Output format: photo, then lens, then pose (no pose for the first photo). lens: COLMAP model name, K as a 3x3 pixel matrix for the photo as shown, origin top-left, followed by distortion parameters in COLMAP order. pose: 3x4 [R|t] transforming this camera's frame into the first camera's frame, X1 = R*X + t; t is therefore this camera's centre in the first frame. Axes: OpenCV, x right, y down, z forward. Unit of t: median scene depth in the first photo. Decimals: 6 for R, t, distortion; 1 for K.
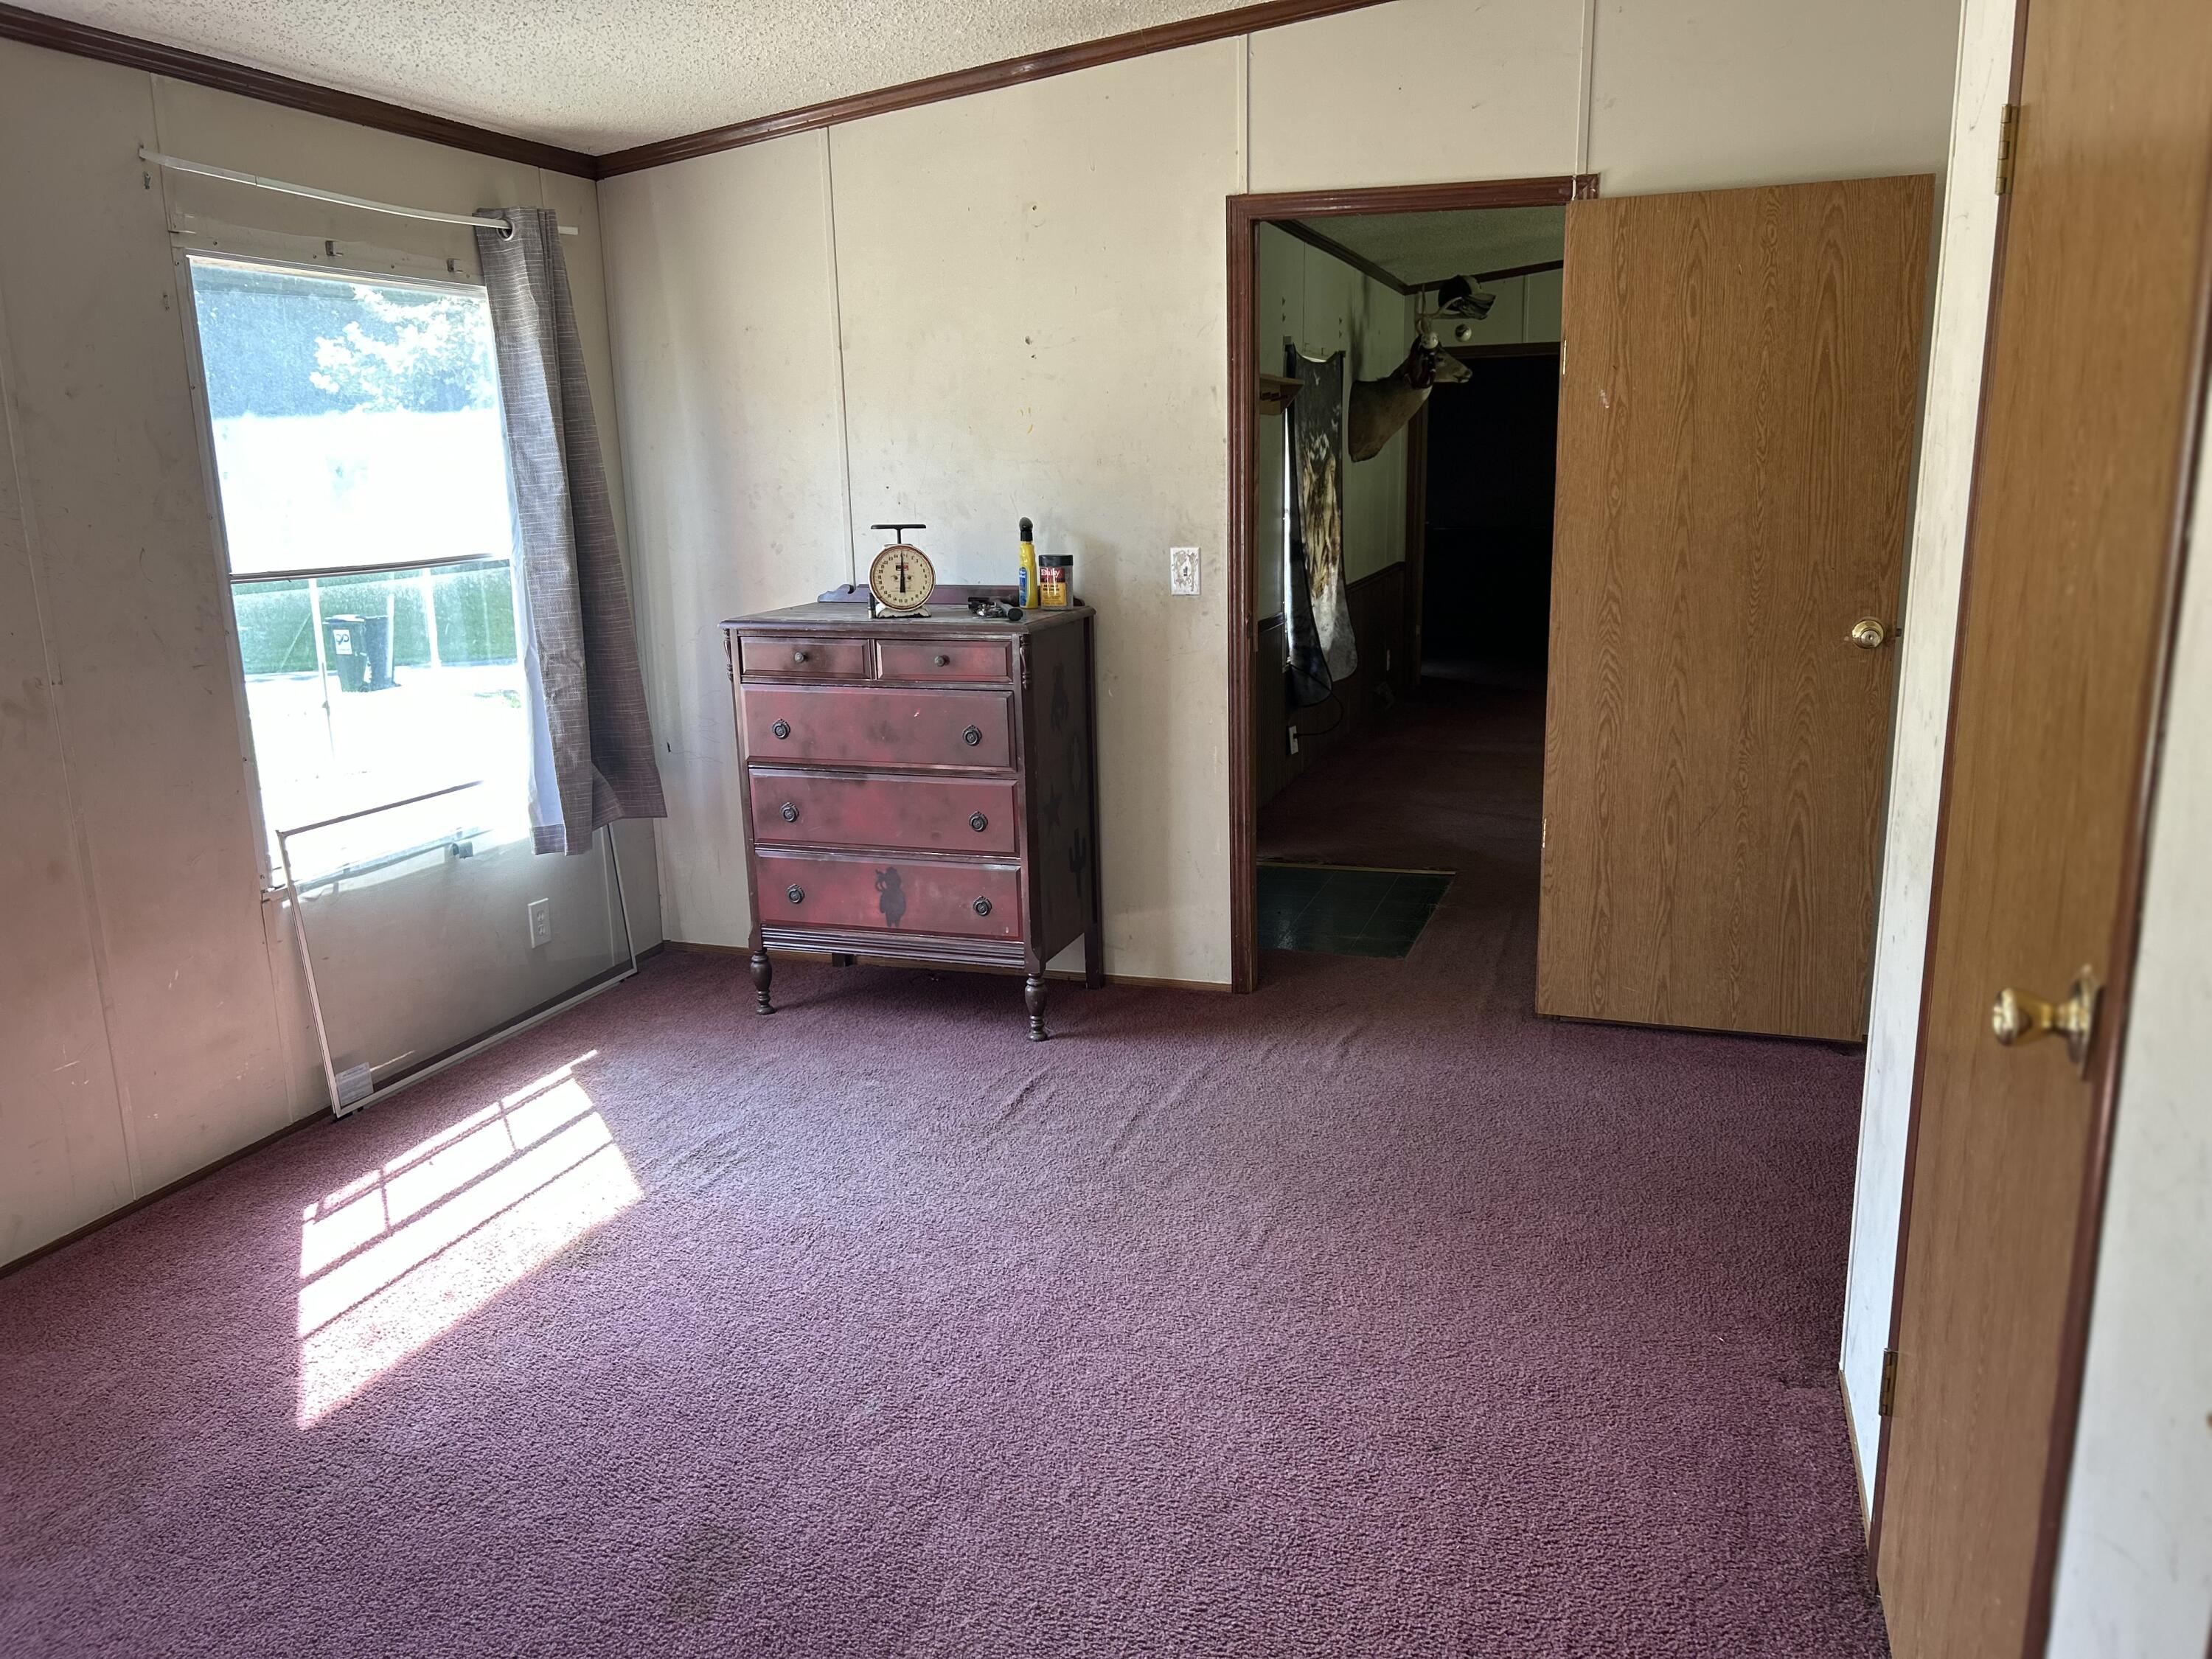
lens RADIAL K [[1645.9, 0, 1111.7], [0, 1645.9, 848.6], [0, 0, 1]] dist [0.040440, -0.036478]
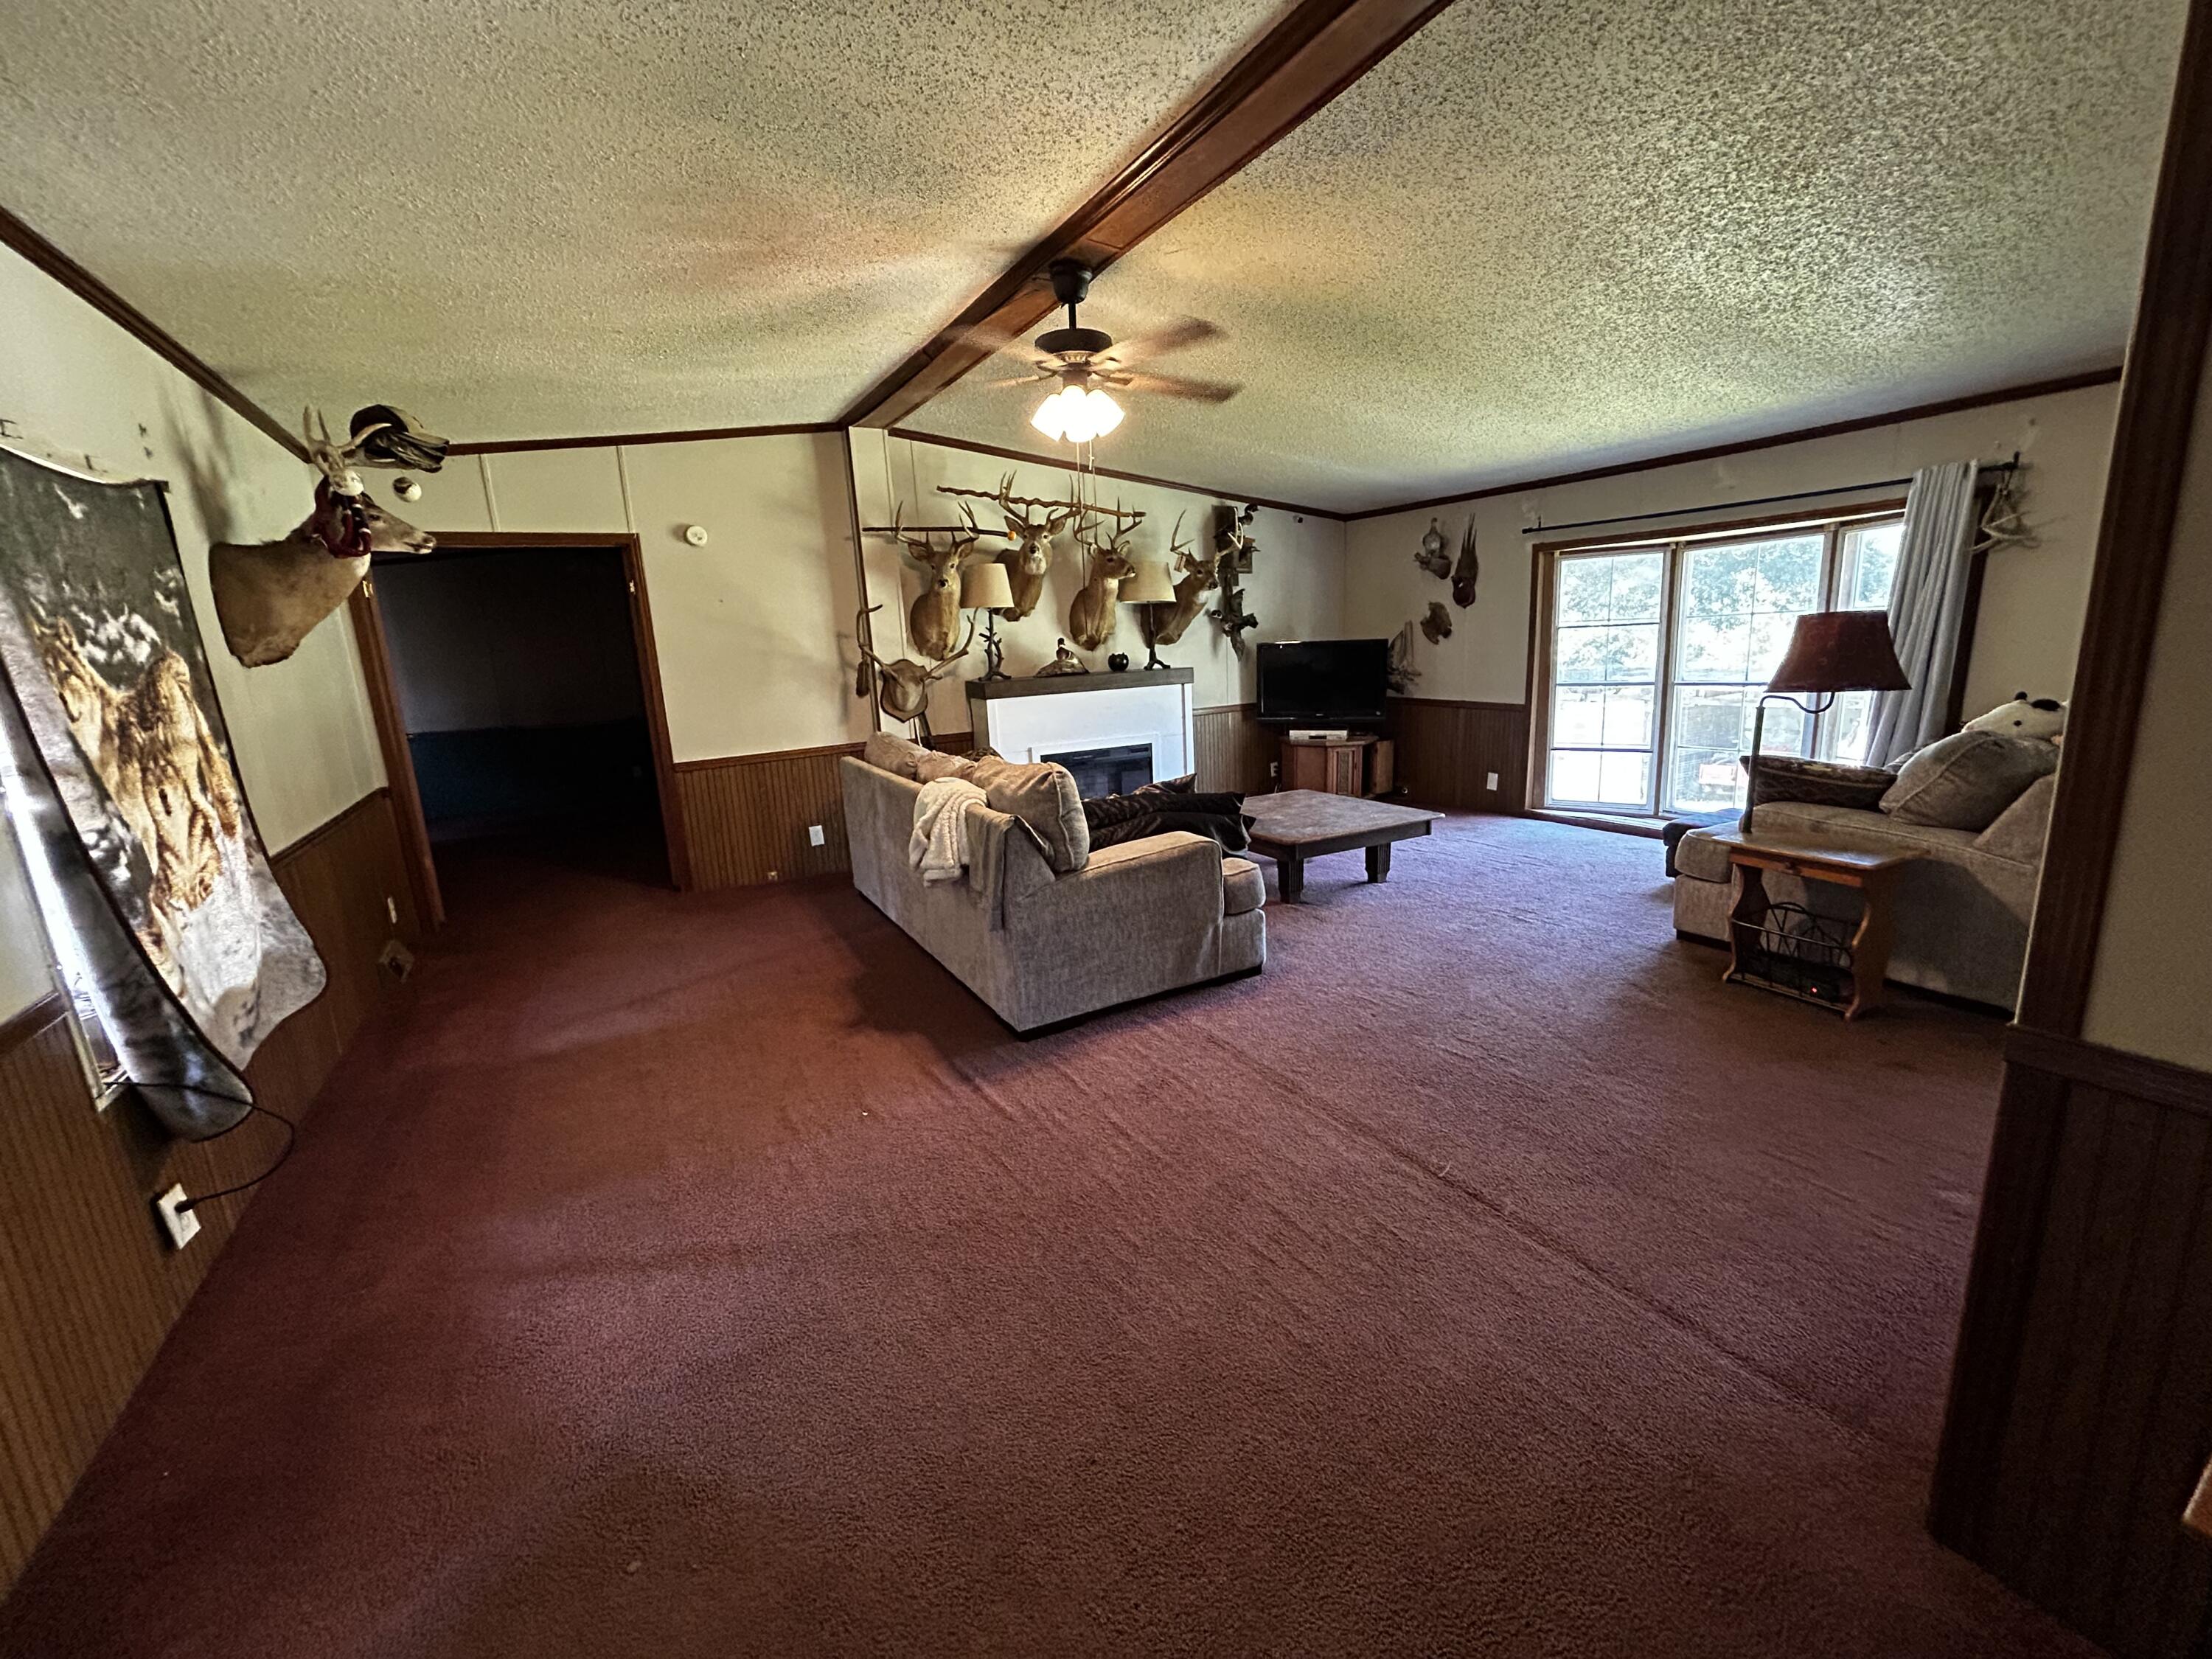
lens RADIAL K [[885.3, 0, 1106.0], [0, 885.3, 829.5], [0, 0, 1]] dist [0.000265, 0.000294]
pose [[0.661188, -0.171253, 0.730413, 0.109762], [0.206280, 0.977571, 0.042472, -0.122382], [-0.721304, 0.122588, 0.681684, 0.551766]]
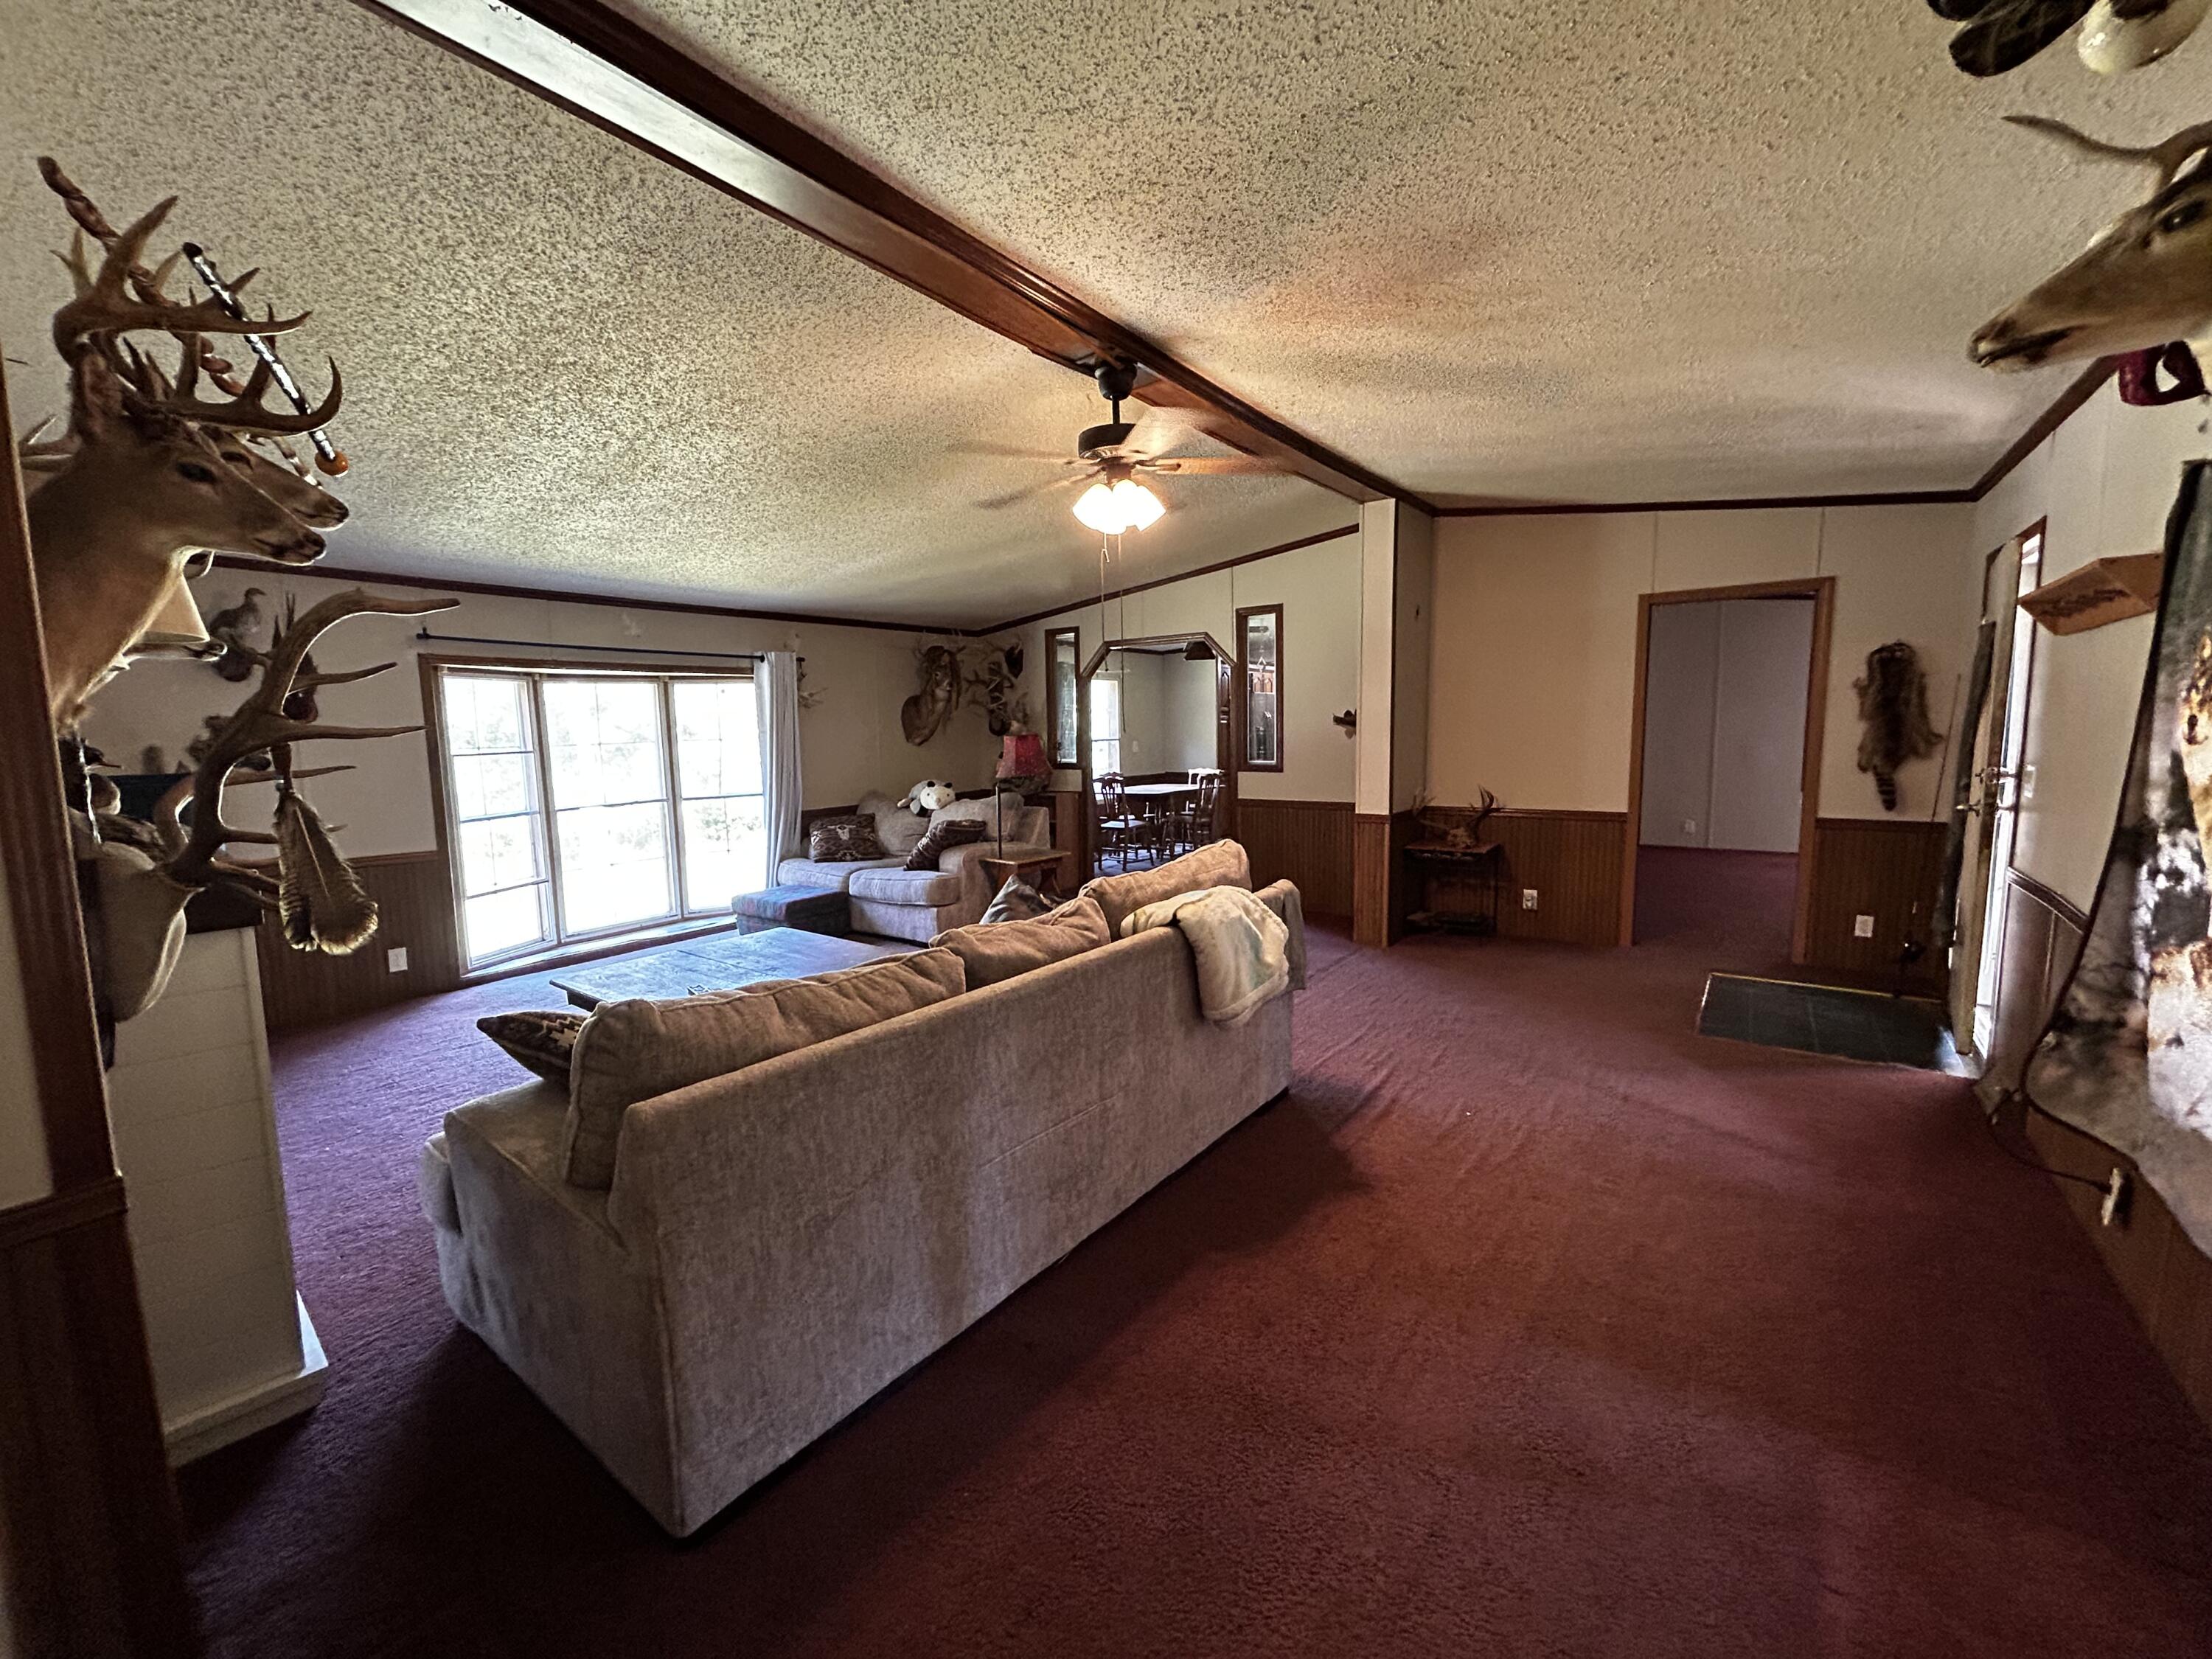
lens RADIAL K [[885.3, 0, 1106.0], [0, 885.3, 829.5], [0, 0, 1]] dist [0.000265, 0.000294]
pose [[-0.950759, 0.001385, 0.309928, 0.318057], [0.106854, 0.940143, 0.323595, -0.292679], [-0.290928, 0.340778, -0.893997, 1.250752]]
